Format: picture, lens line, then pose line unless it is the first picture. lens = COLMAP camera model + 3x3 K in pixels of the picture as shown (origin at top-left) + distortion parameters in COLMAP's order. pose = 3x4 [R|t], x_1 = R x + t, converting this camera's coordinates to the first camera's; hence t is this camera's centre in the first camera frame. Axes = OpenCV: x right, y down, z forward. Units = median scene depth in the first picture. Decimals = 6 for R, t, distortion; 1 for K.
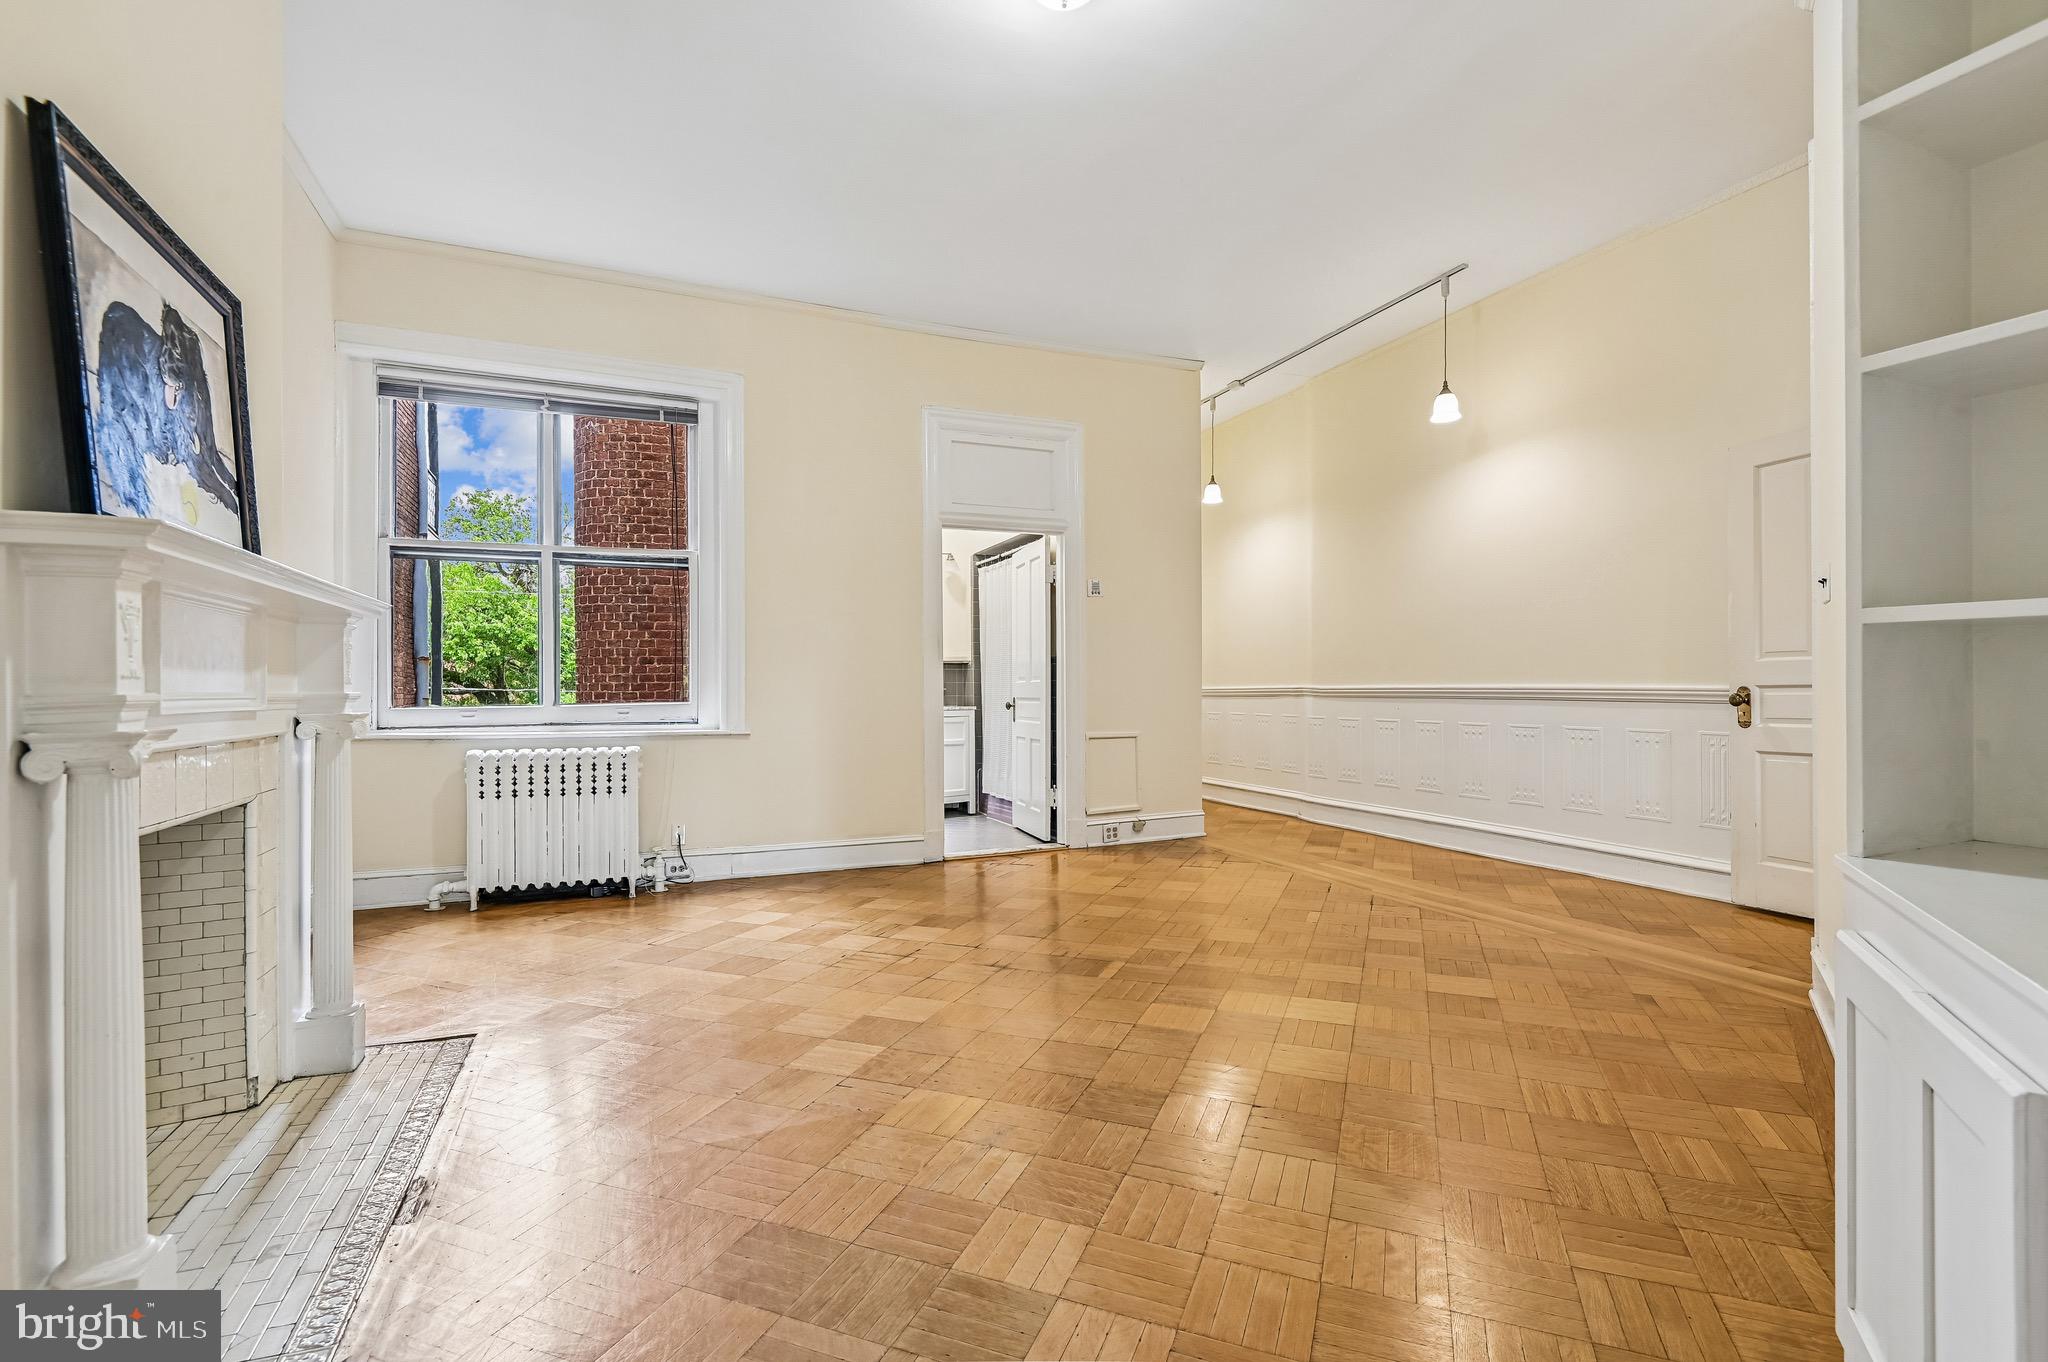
lens RADIAL K [[938.9, 0, 1067.0], [0, 938.9, 688.9], [0, 0, 1]] dist [0.018469, -0.004825]
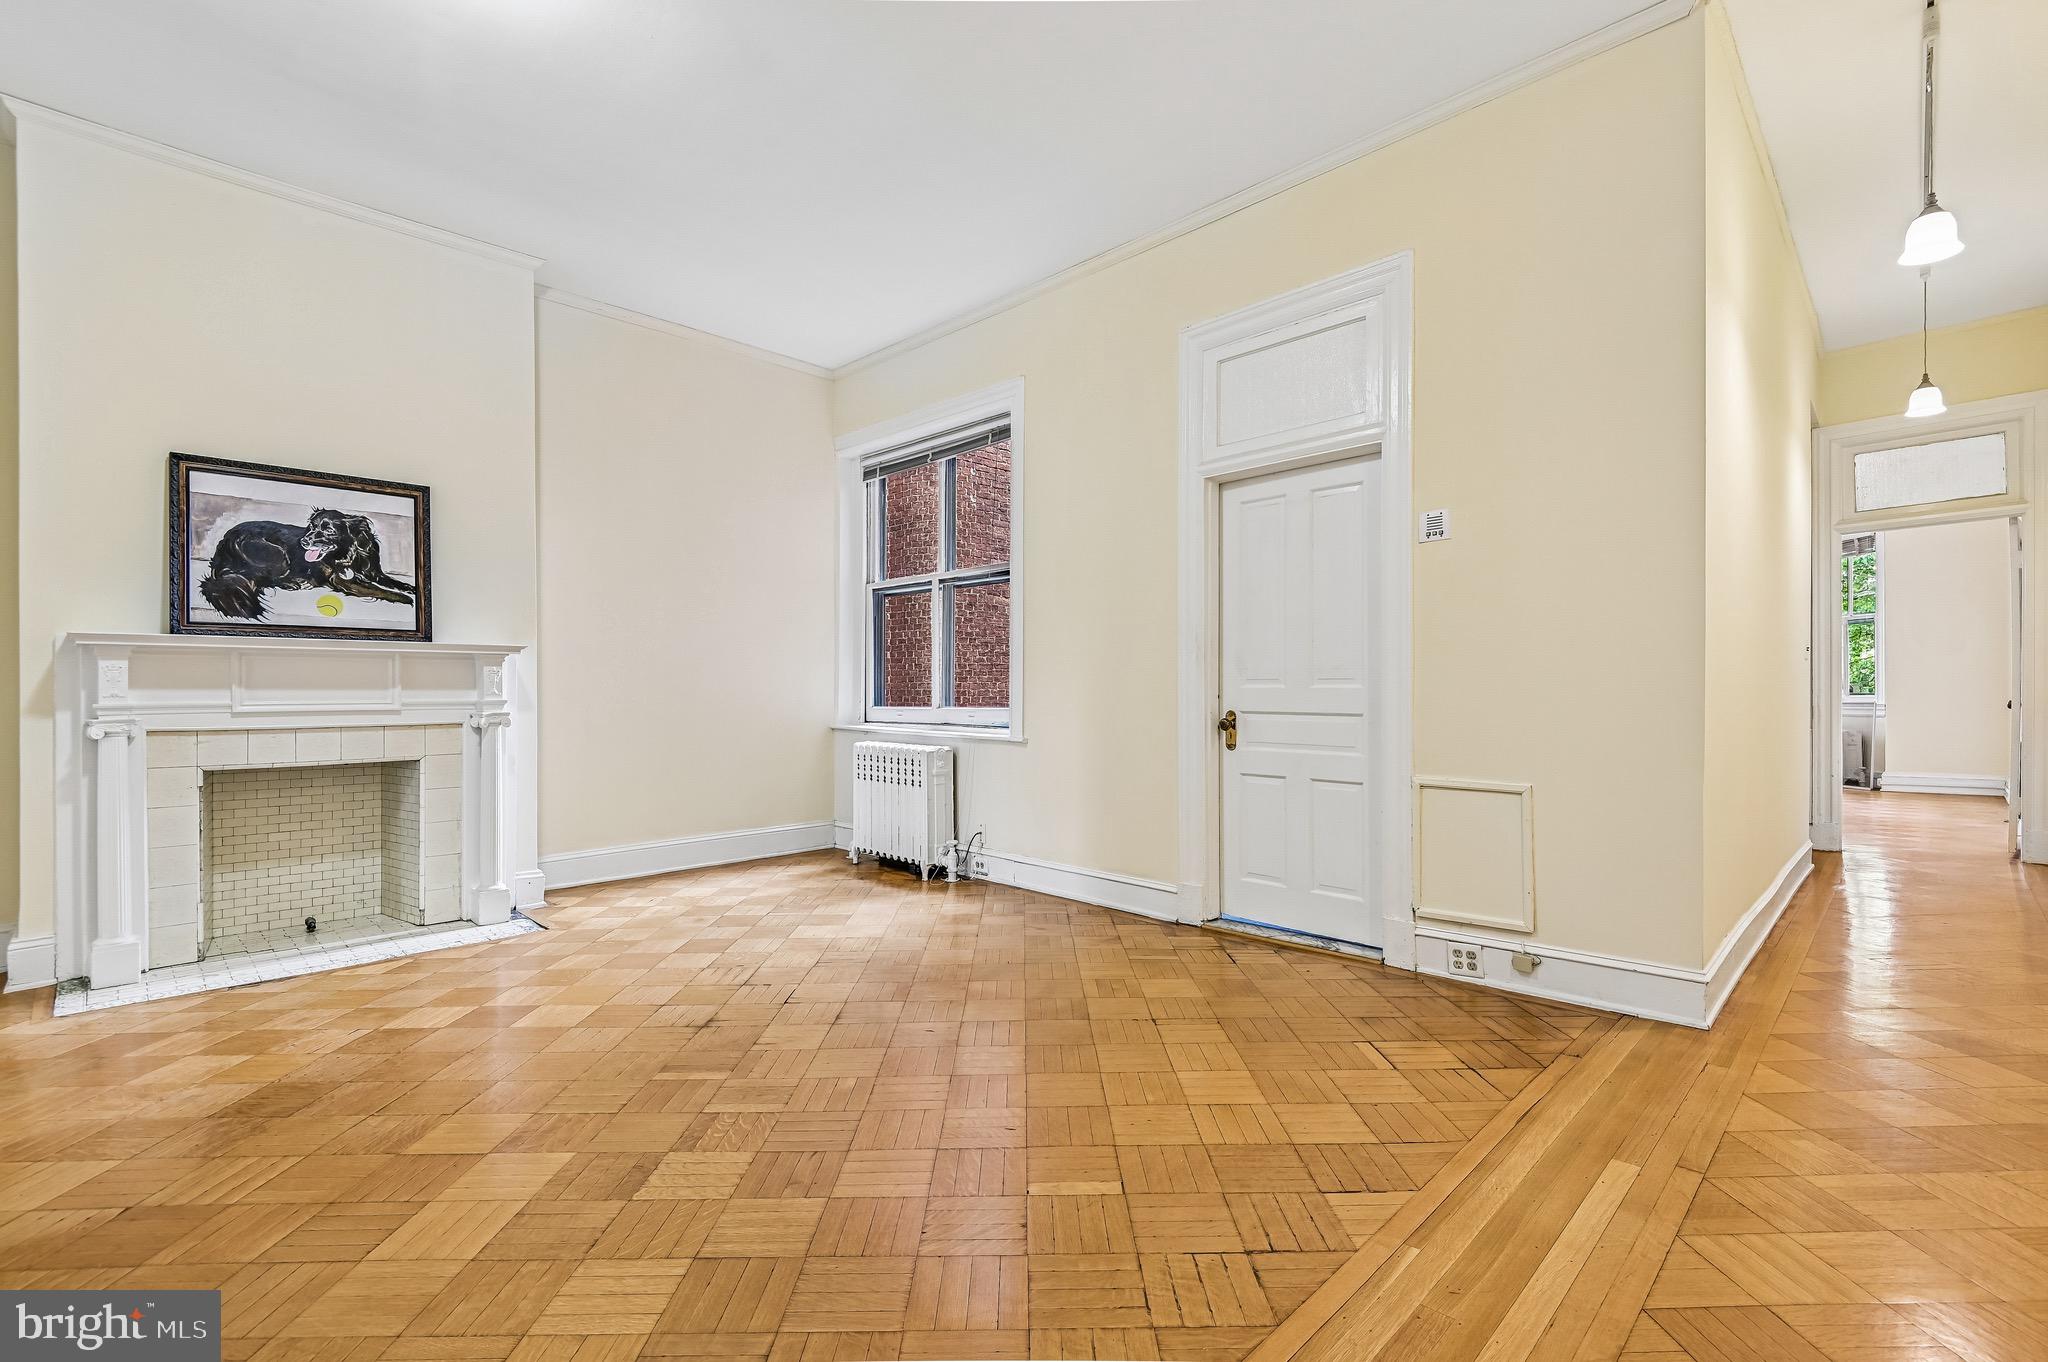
lens RADIAL K [[938.9, 0, 1029.6], [0, 938.9, 680.1], [0, 0, 1]] dist [0.018469, -0.004825]
pose [[0.346207, -0.001418, -0.938157, 0.619399], [-0.002499, 0.999994, -0.002433, -0.014840], [0.938155, 0.003187, 0.346201, 0.714622]]
